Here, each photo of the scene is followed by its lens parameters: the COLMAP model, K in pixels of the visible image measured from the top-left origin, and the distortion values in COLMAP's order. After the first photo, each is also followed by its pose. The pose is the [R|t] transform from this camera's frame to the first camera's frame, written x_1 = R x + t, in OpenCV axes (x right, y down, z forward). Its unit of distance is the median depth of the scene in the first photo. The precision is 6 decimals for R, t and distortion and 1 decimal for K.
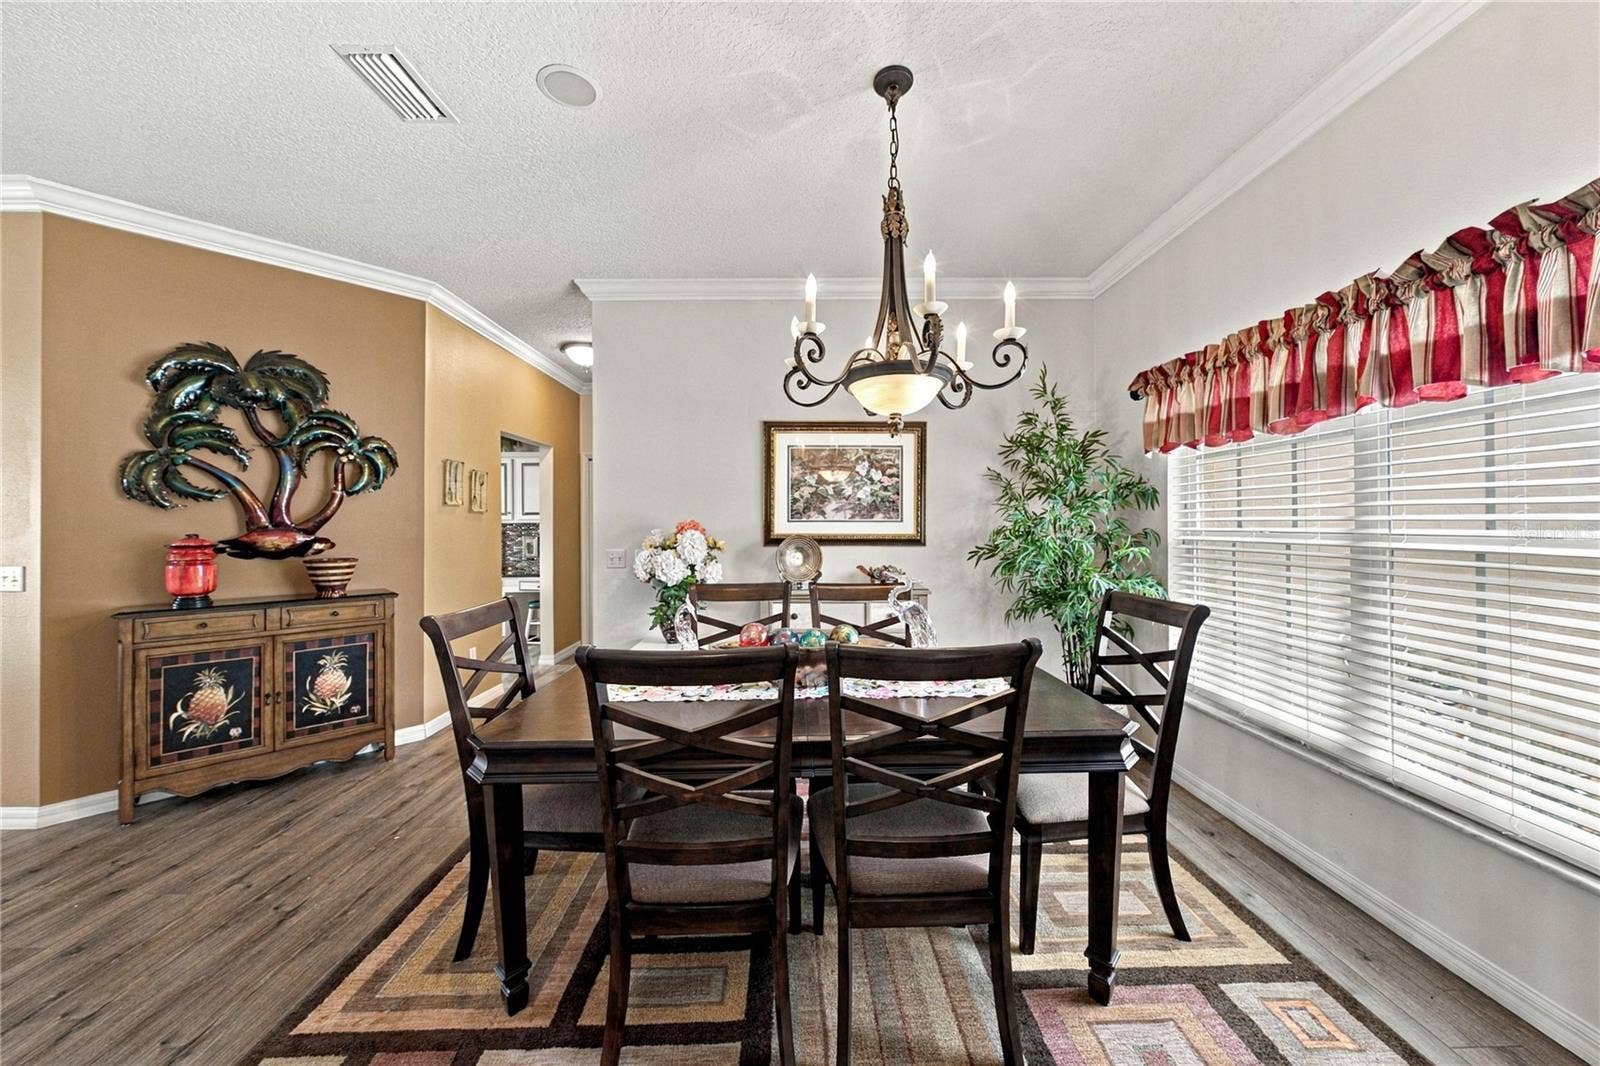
lens RADIAL K [[563.4, 0, 801.0], [0, 563.4, 523.7], [0, 0, 1]] dist [-0.003340, -0.000217]
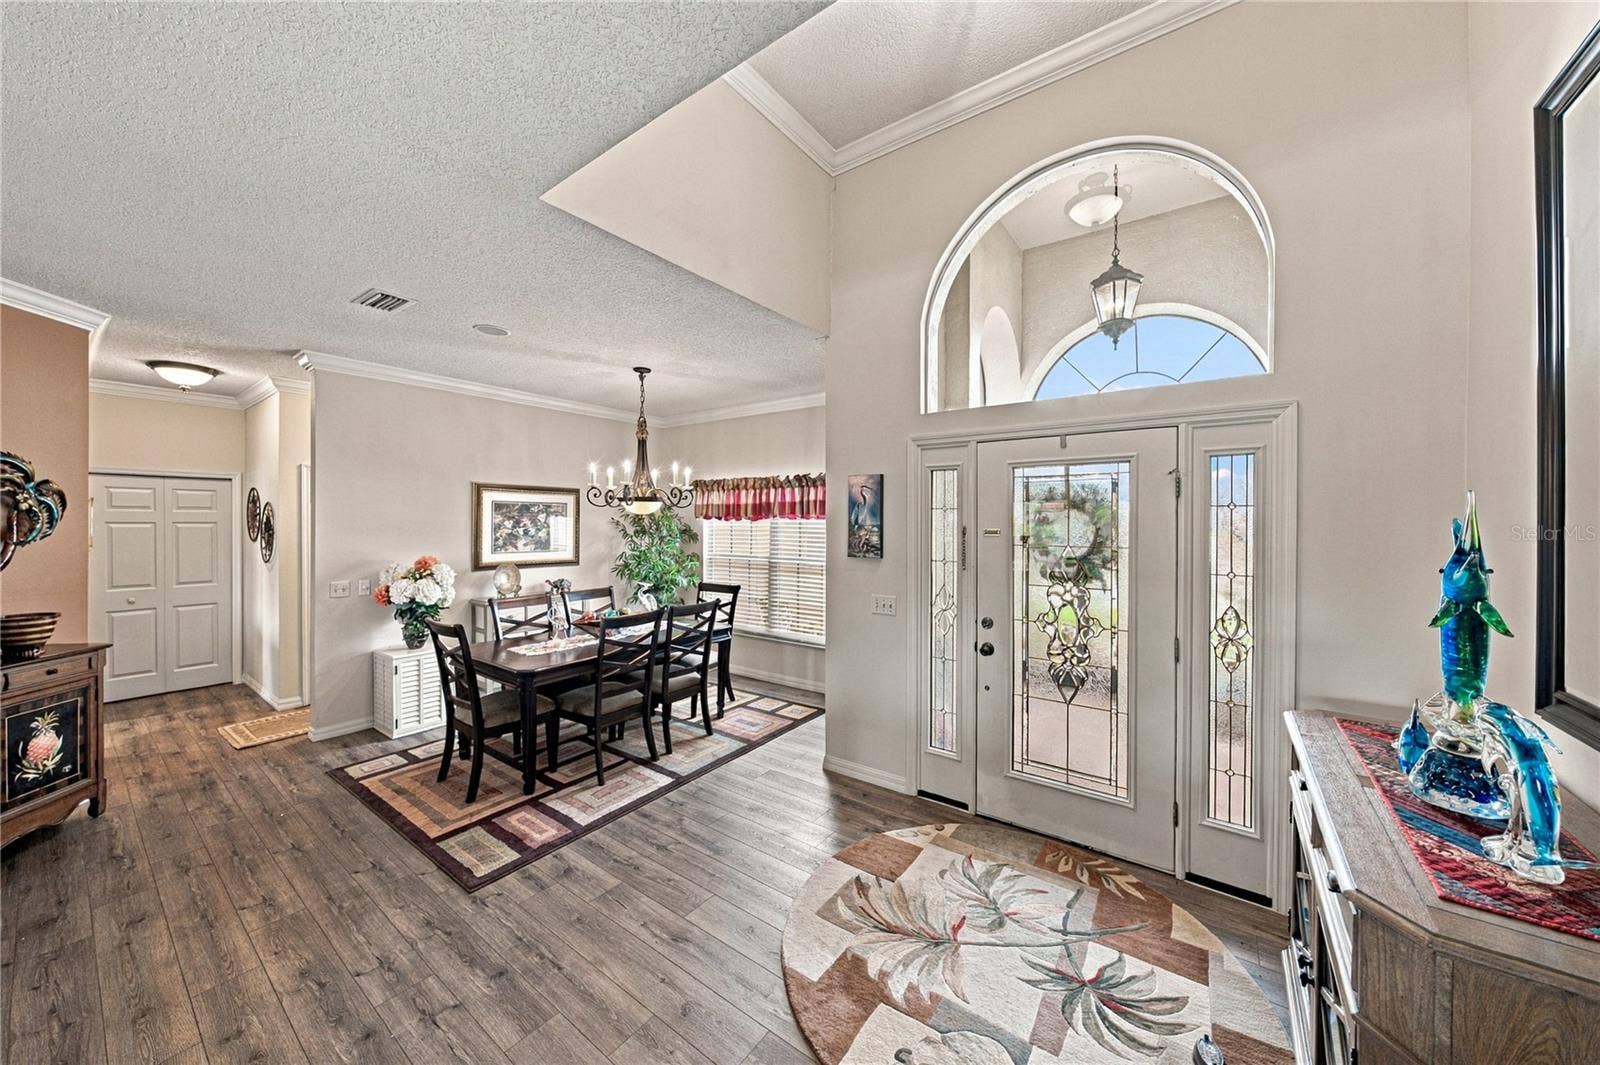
lens RADIAL K [[563.4, 0, 806.0], [0, 563.4, 524.5], [0, 0, 1]] dist [-0.003340, -0.000217]
pose [[0.597751, 0.004895, 0.801667, -0.884552], [-0.008154, 0.999967, -0.000027, -0.107427], [-0.801641, -0.006520, 0.597771, -0.637701]]
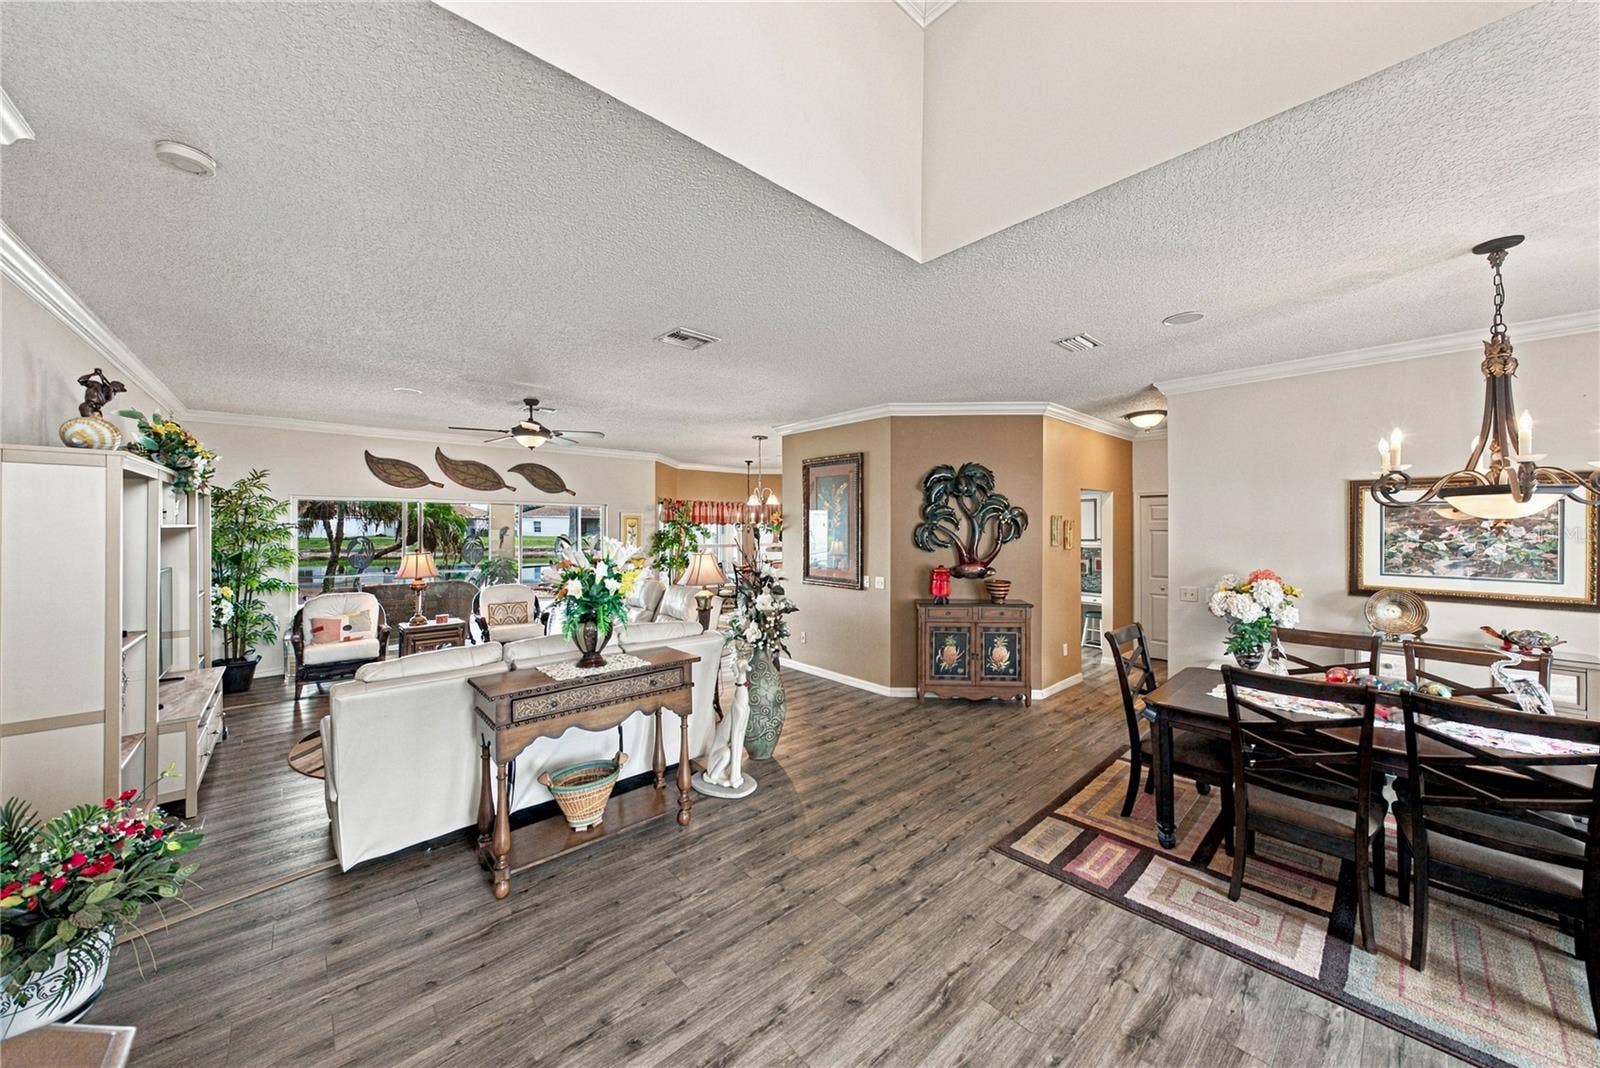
lens RADIAL K [[554.2, 0, 801.8], [0, 554.2, 522.9], [0, 0, 1]] dist [-0.005423, 0.000692]
pose [[0.663296, 0.000759, -0.748357, 0.038419], [-0.001161, 0.999999, -0.000015, -0.126286], [0.748356, 0.000879, 0.663296, -0.631752]]
